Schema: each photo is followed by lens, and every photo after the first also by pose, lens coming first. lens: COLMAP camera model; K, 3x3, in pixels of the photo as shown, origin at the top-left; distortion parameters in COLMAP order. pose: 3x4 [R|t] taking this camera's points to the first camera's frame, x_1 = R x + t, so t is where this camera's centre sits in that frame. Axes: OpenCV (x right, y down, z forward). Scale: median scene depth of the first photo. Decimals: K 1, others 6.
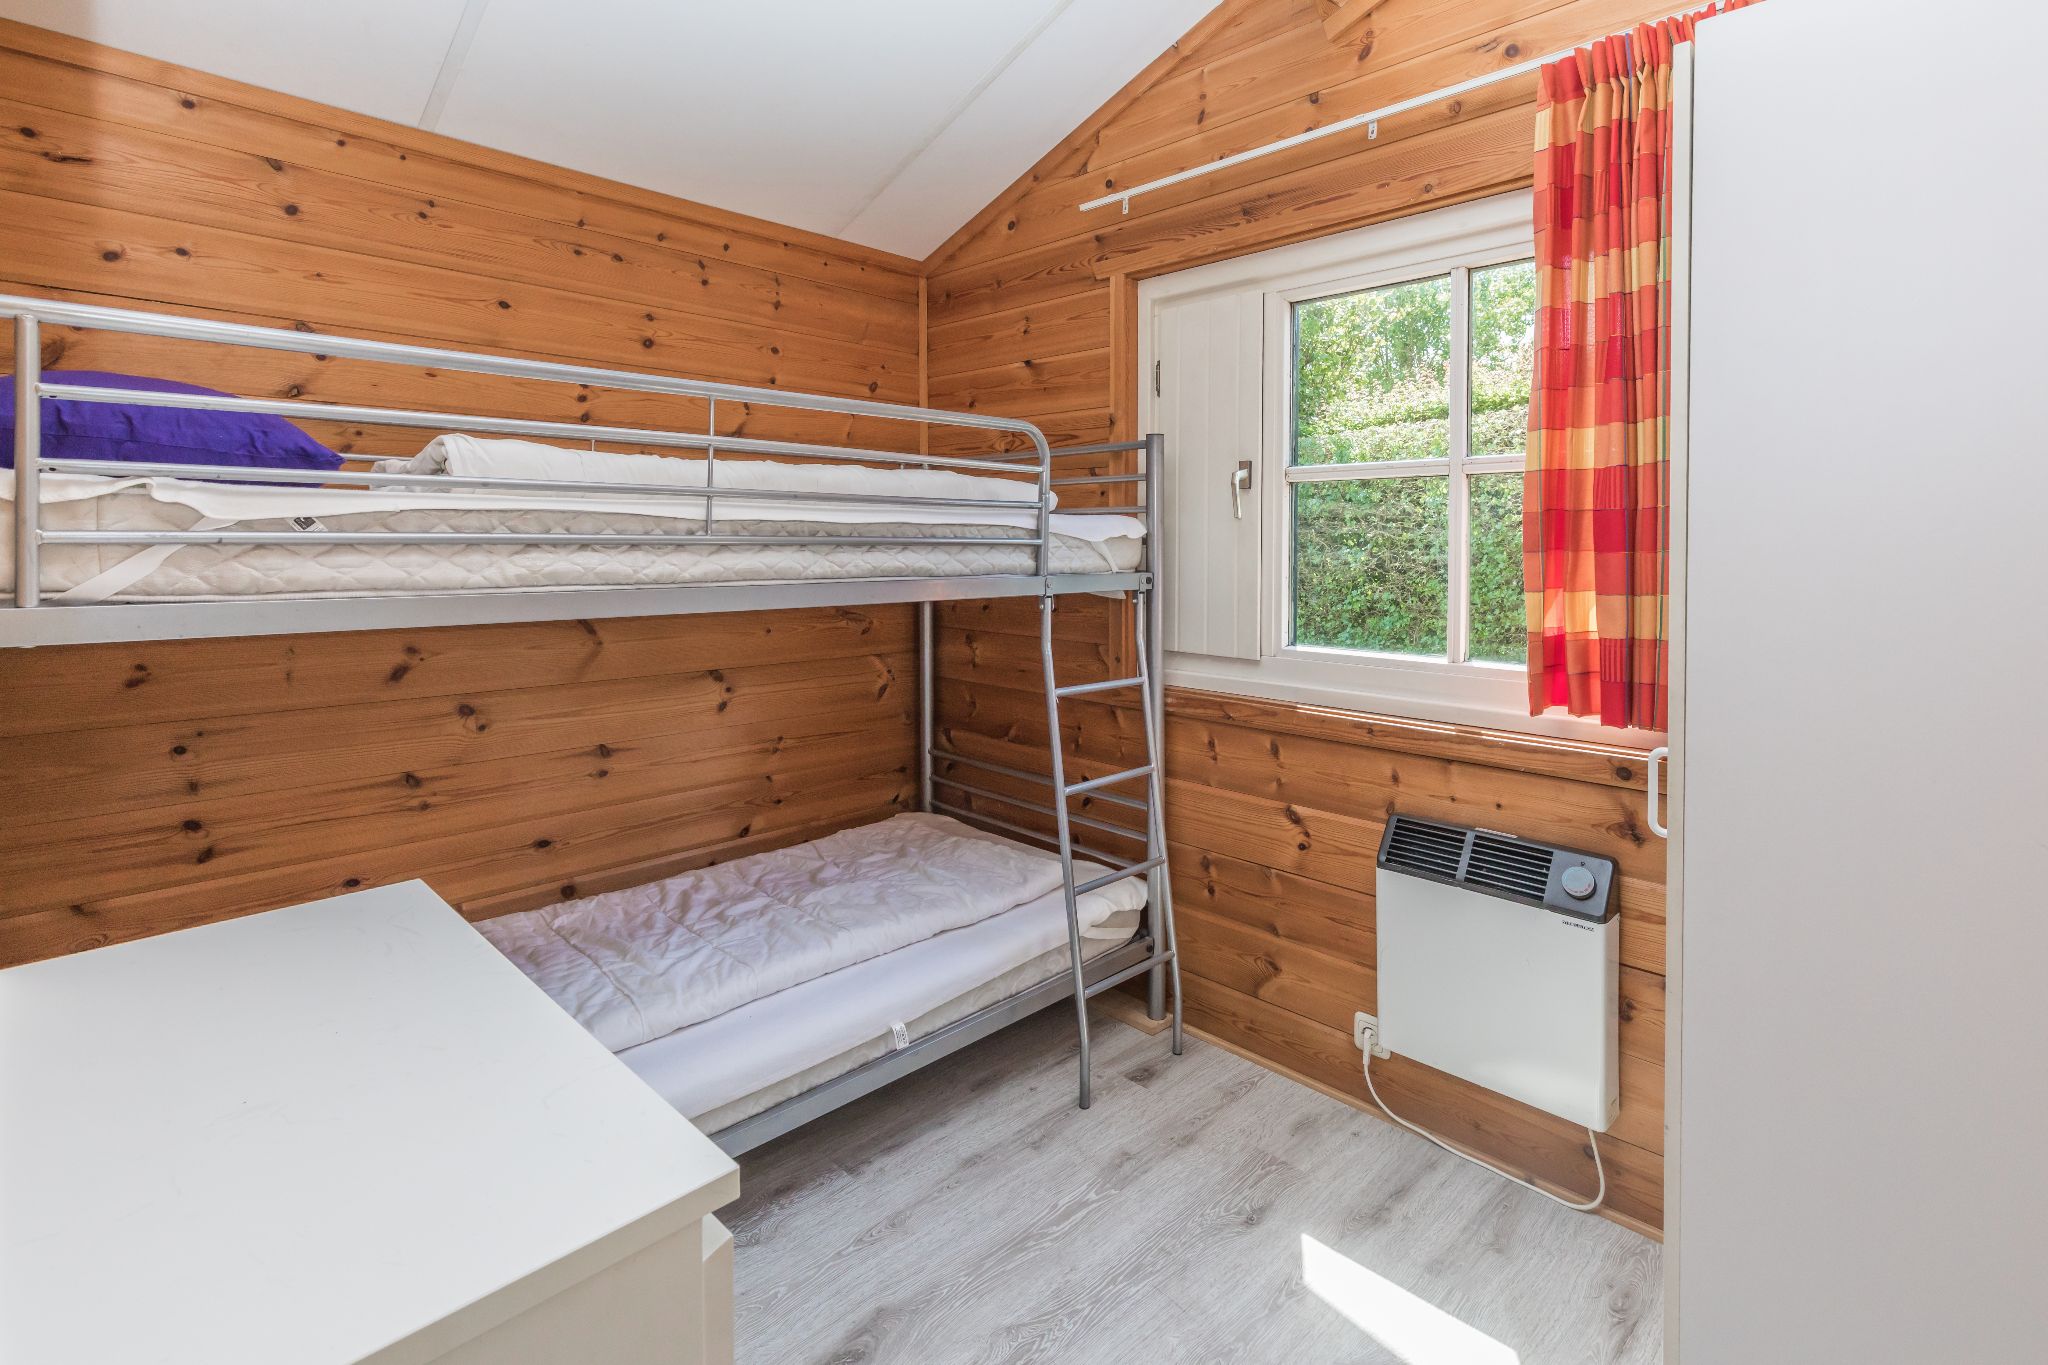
lens RADIAL K [[952.8, 0, 1023.0], [0, 952.8, 557.6], [0, 0, 1]] dist [-0.000609, -0.001260]
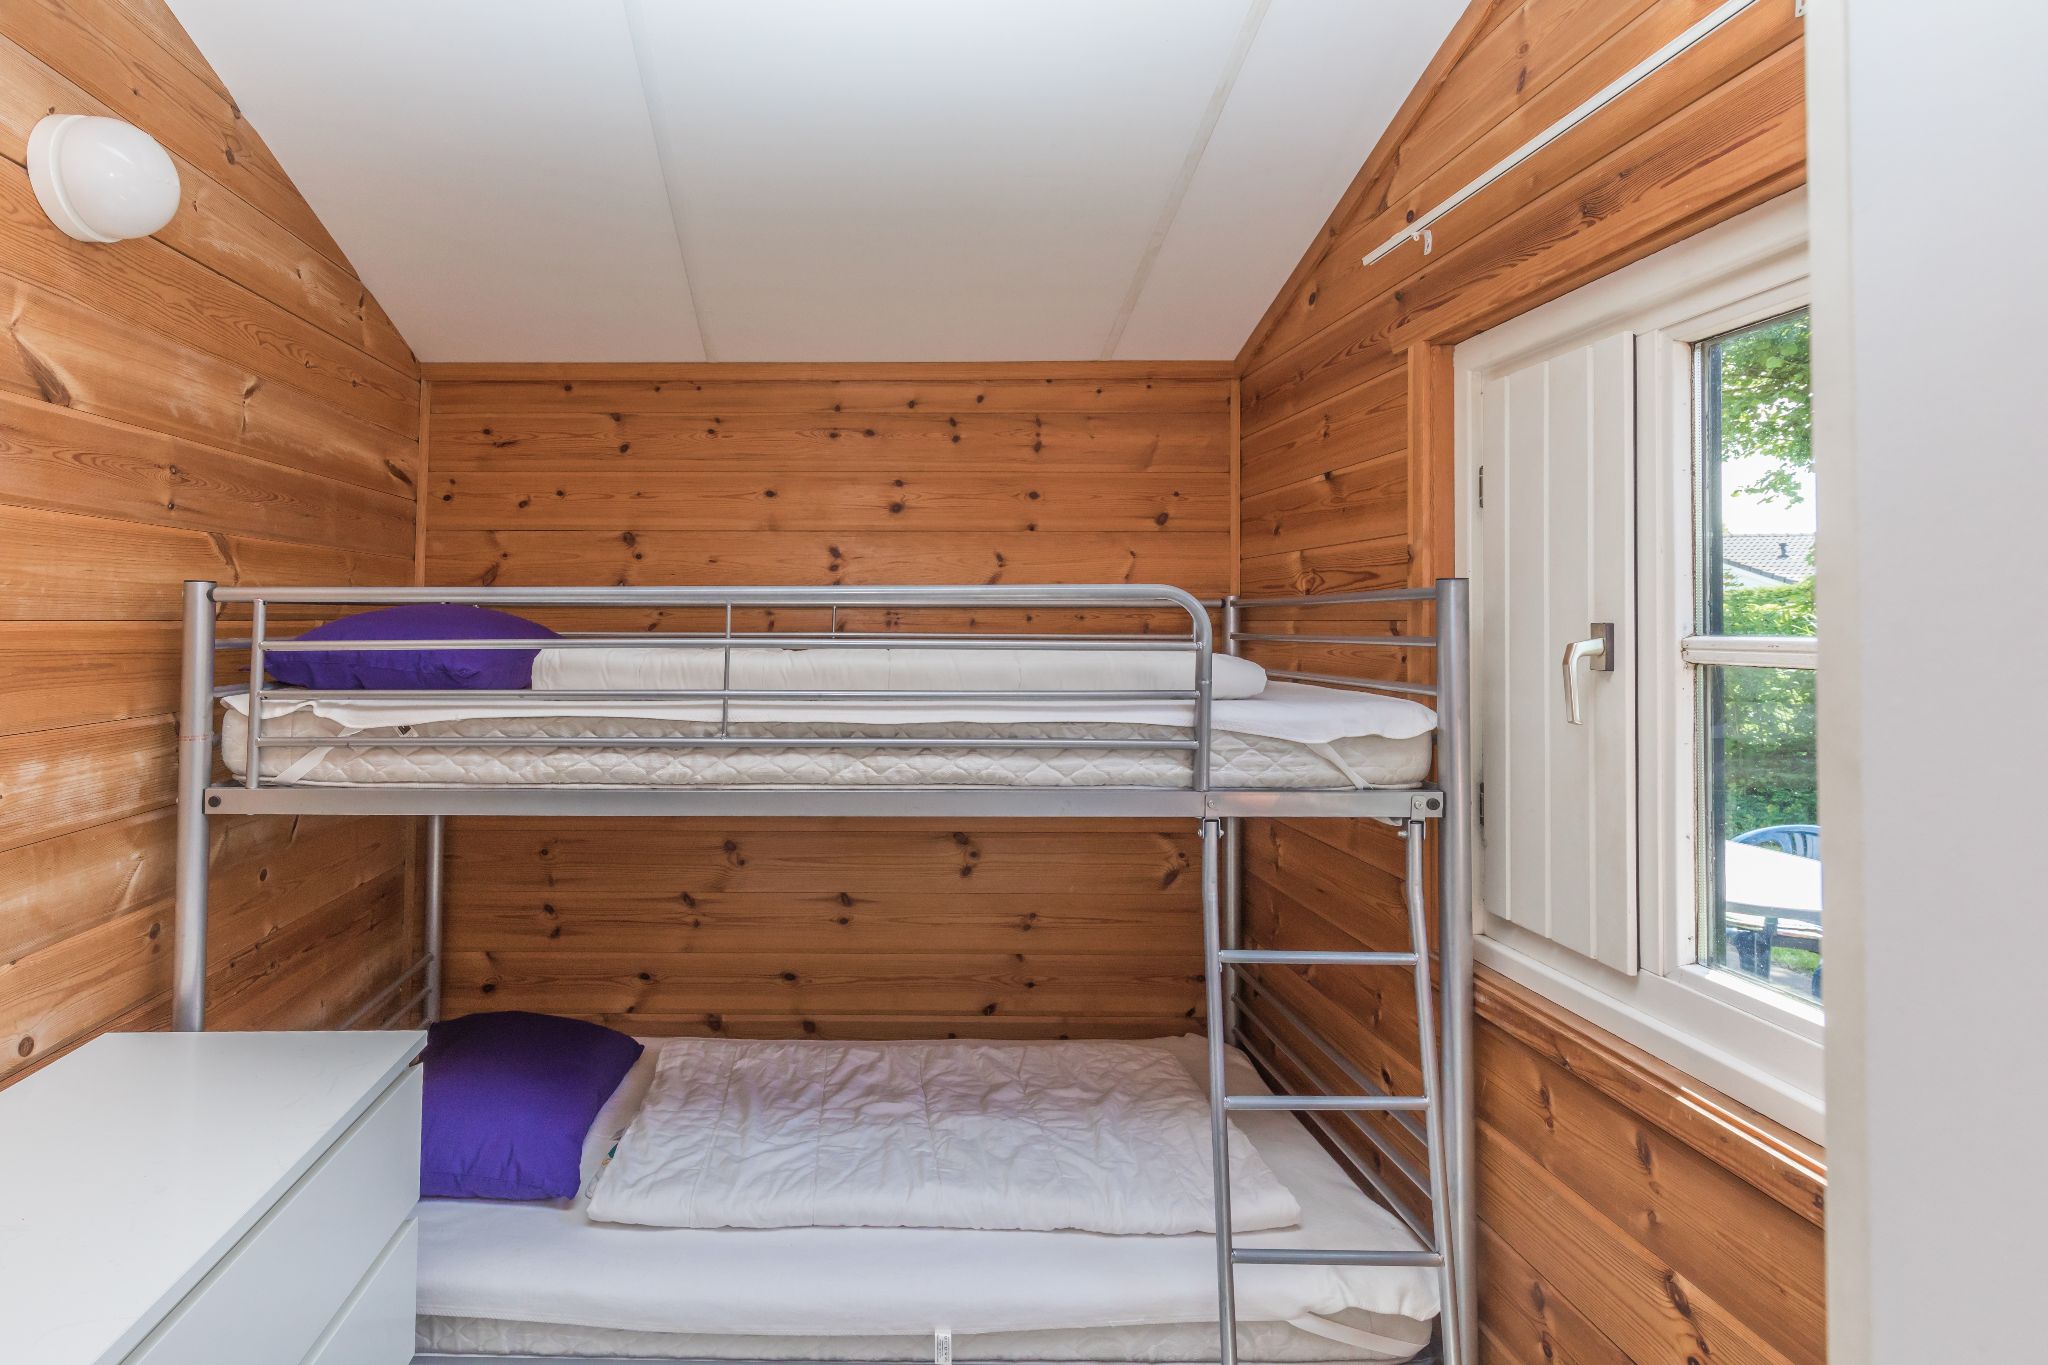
lens RADIAL K [[952.8, 0, 1023.0], [0, 952.8, 557.6], [0, 0, 1]] dist [-0.000609, -0.001260]
pose [[0.705653, -0.027803, -0.708012, 0.407625], [-0.010422, 0.998714, -0.049607, -0.111640], [0.708481, 0.042384, 0.704456, 0.338662]]
